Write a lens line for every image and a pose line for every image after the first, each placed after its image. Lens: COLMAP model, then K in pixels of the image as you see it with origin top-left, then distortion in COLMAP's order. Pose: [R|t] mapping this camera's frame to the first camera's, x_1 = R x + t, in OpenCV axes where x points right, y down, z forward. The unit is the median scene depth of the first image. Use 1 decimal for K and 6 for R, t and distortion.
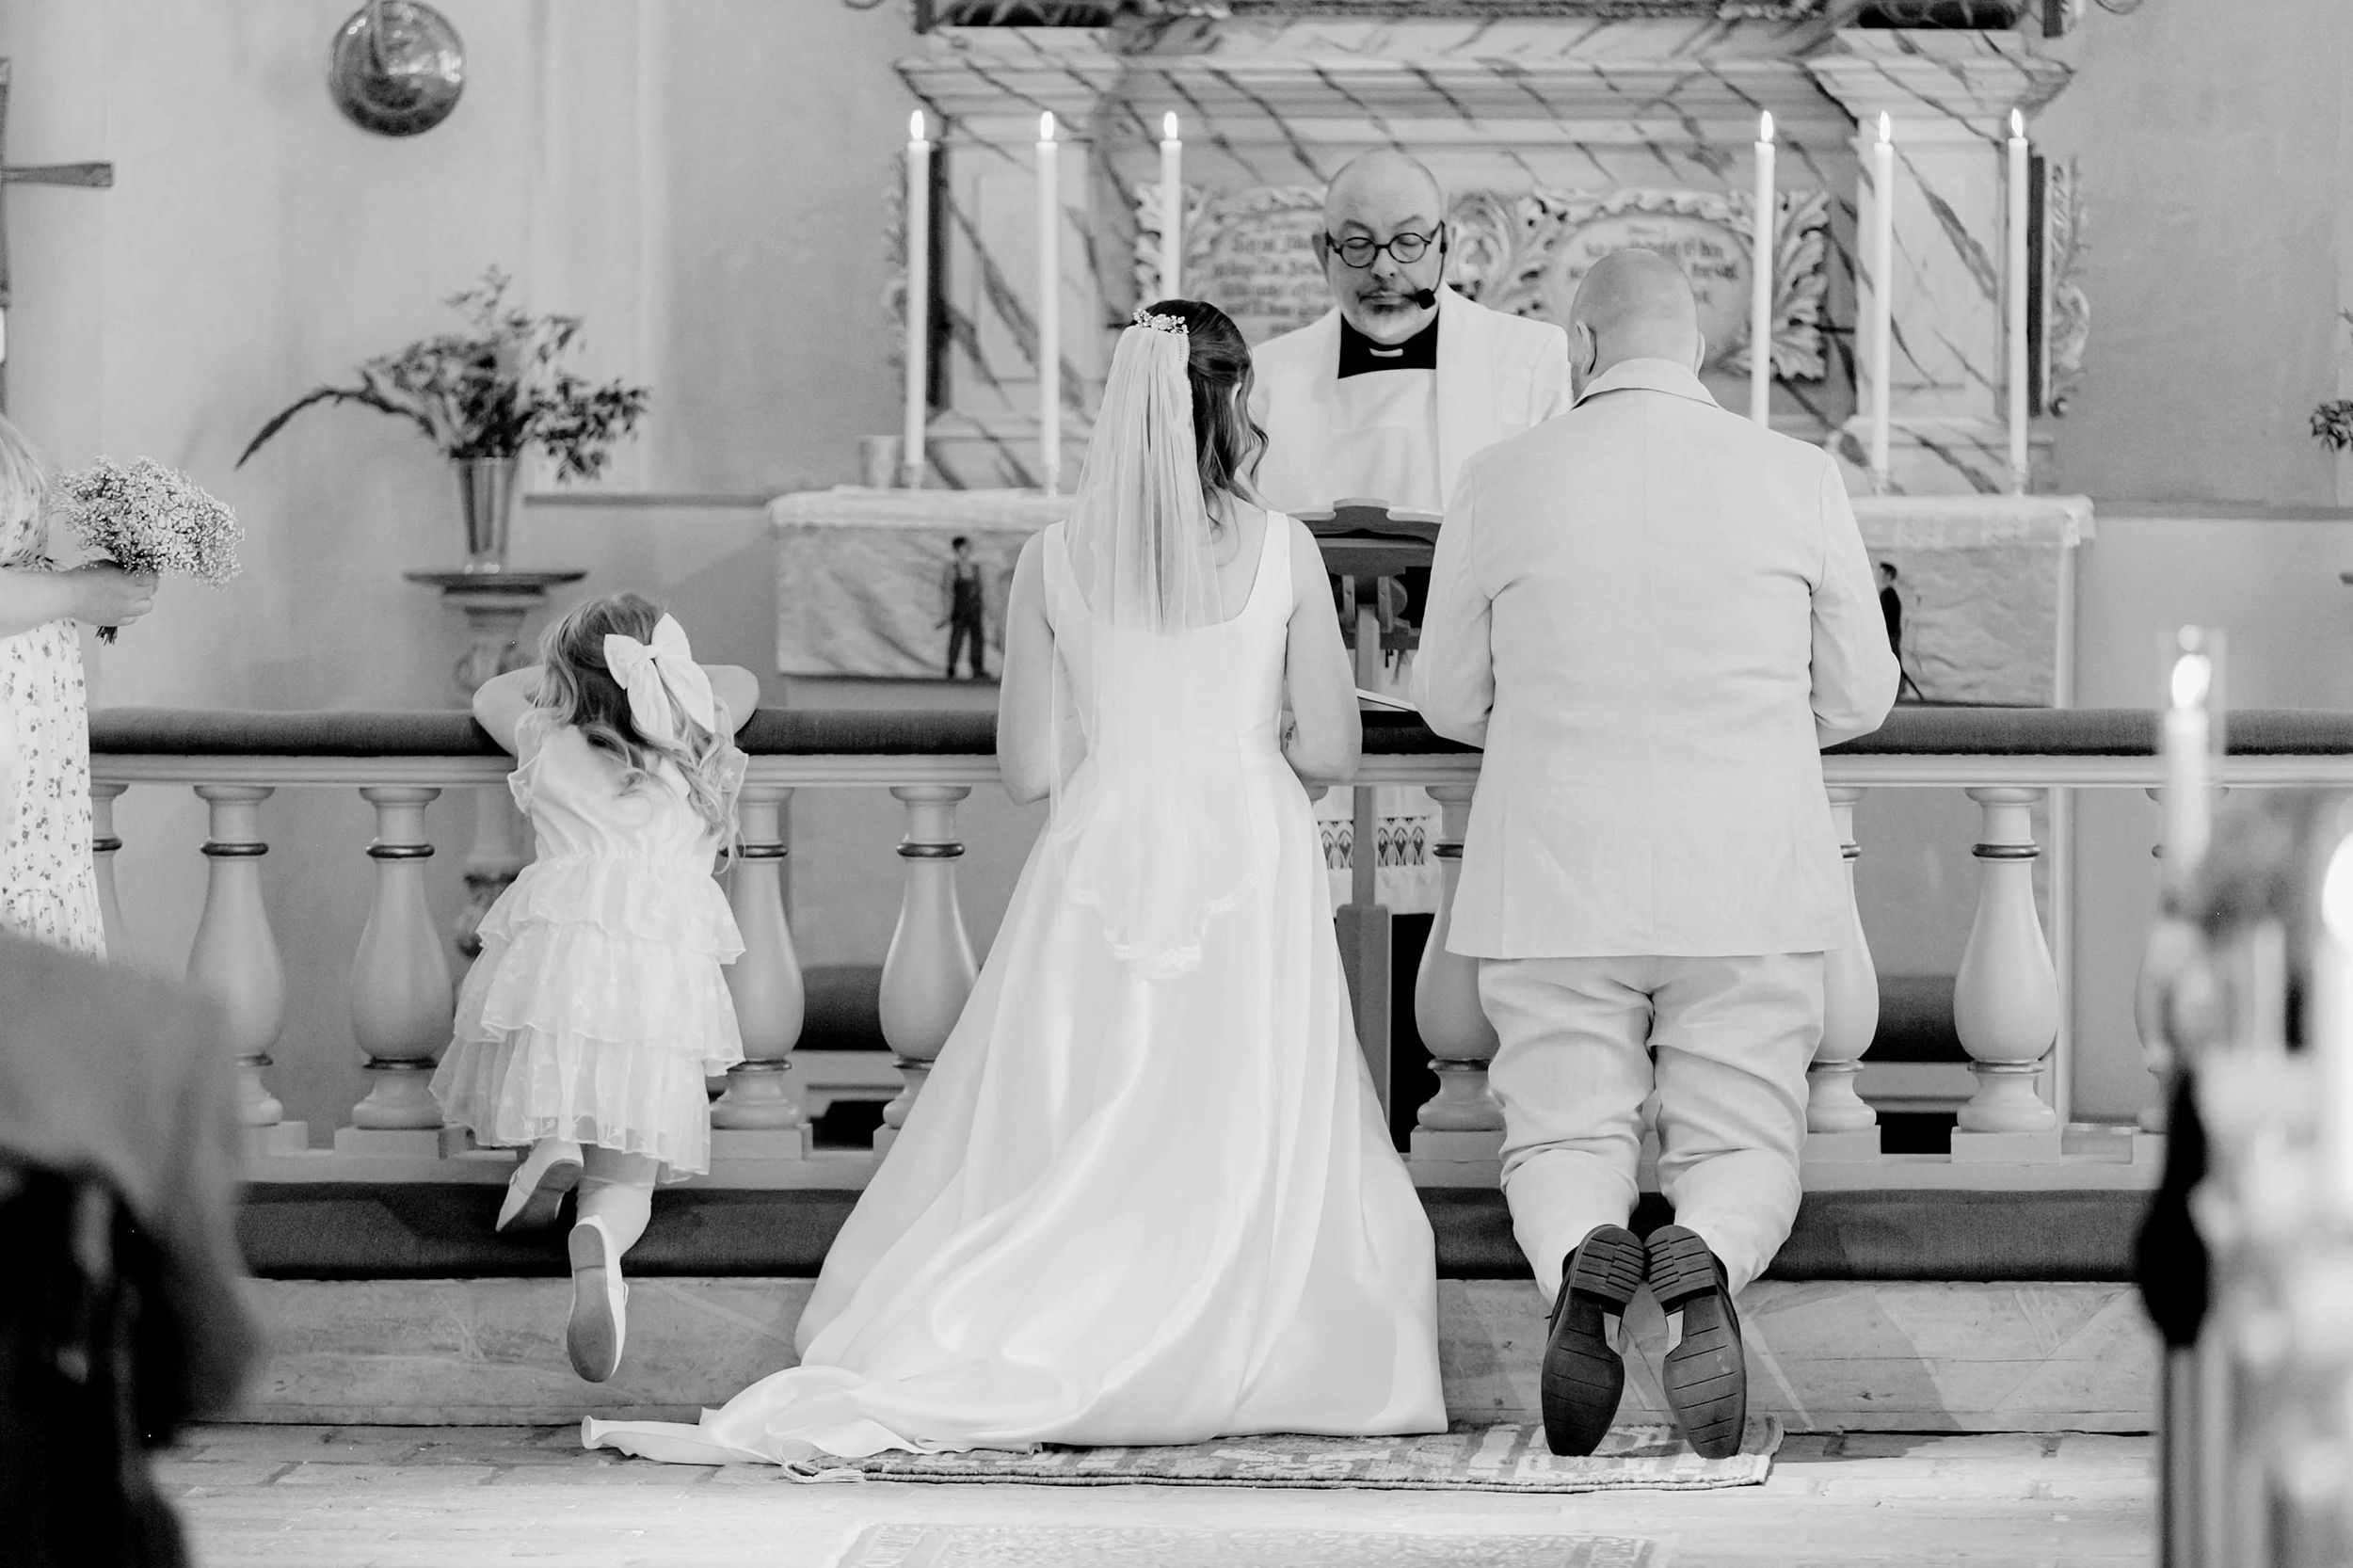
lens RADIAL K [[13686.3, 0, 1178.7], [0, 13686.3, 783.9], [0, 0, 1]] dist [0.003089, 0.000000]
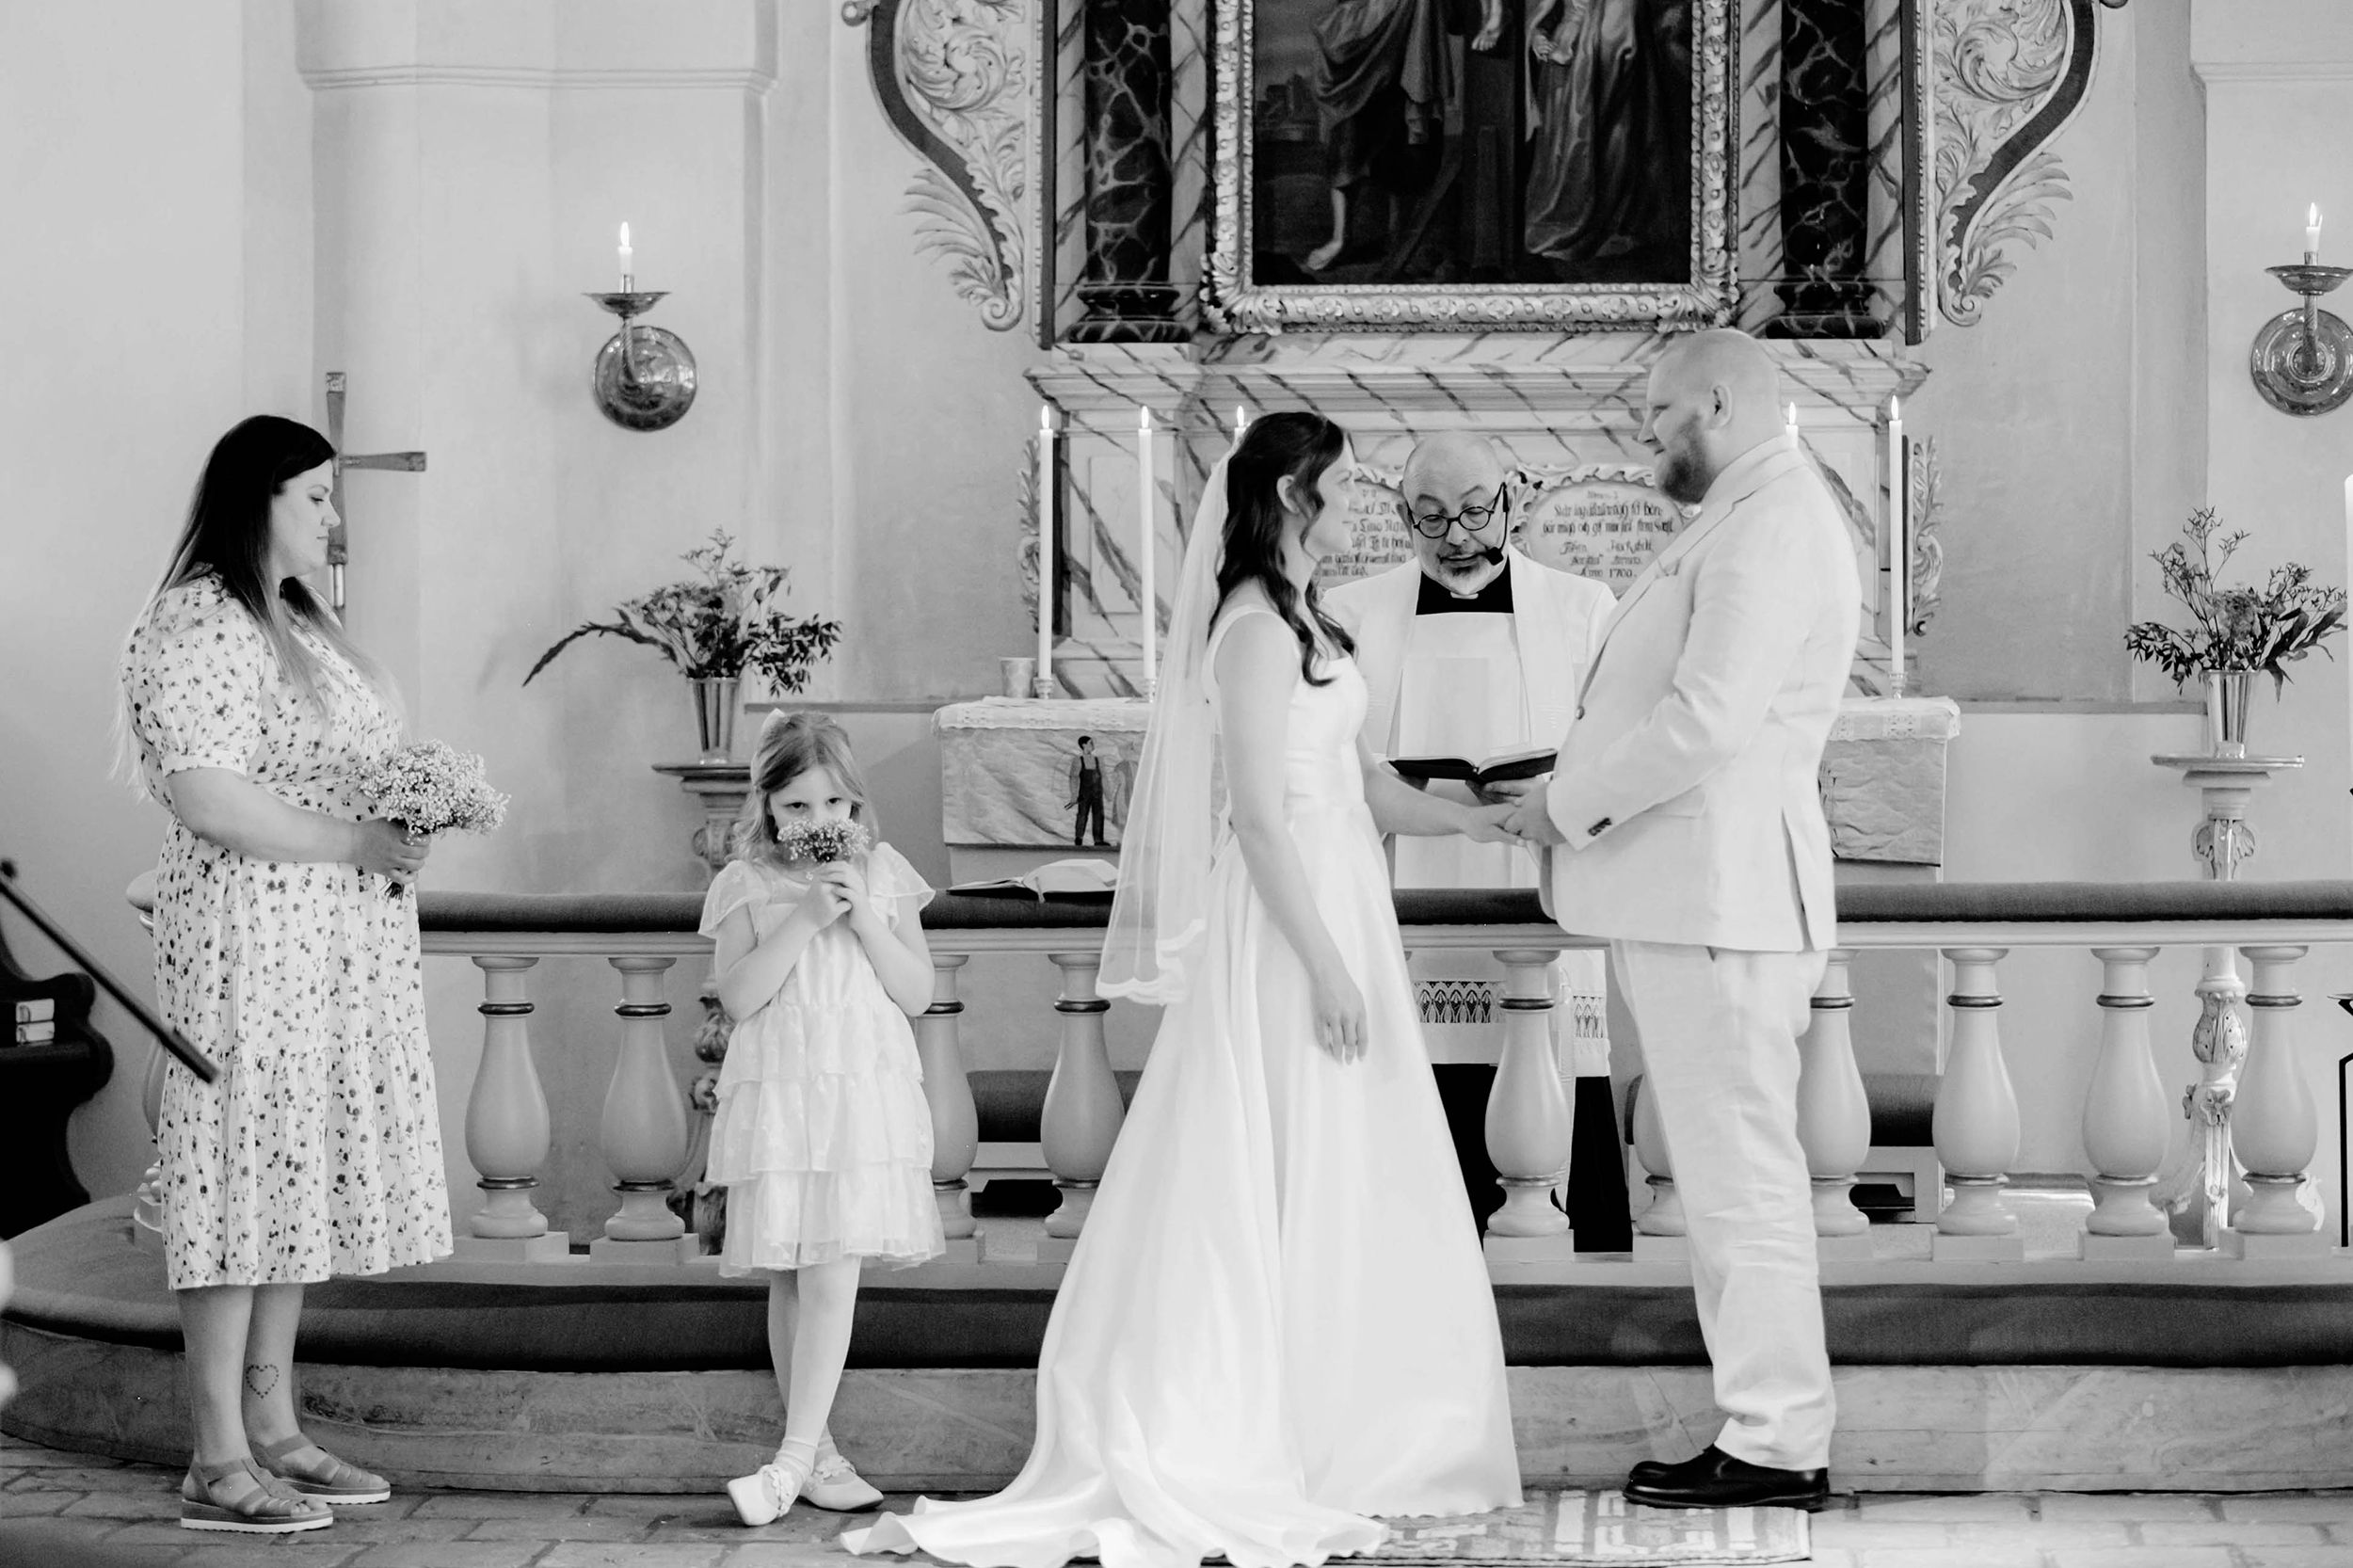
lens RADIAL K [[7235.8, 0, 1172.3], [0, 7235.8, 780.4], [0, 0, 1]] dist [0.050978, 0.000000]
pose [[0.999916, -0.007816, 0.010362, -0.014428], [0.007863, 0.999959, -0.004542, -0.010518], [-0.010327, 0.004623, 0.999936, 0.312982]]
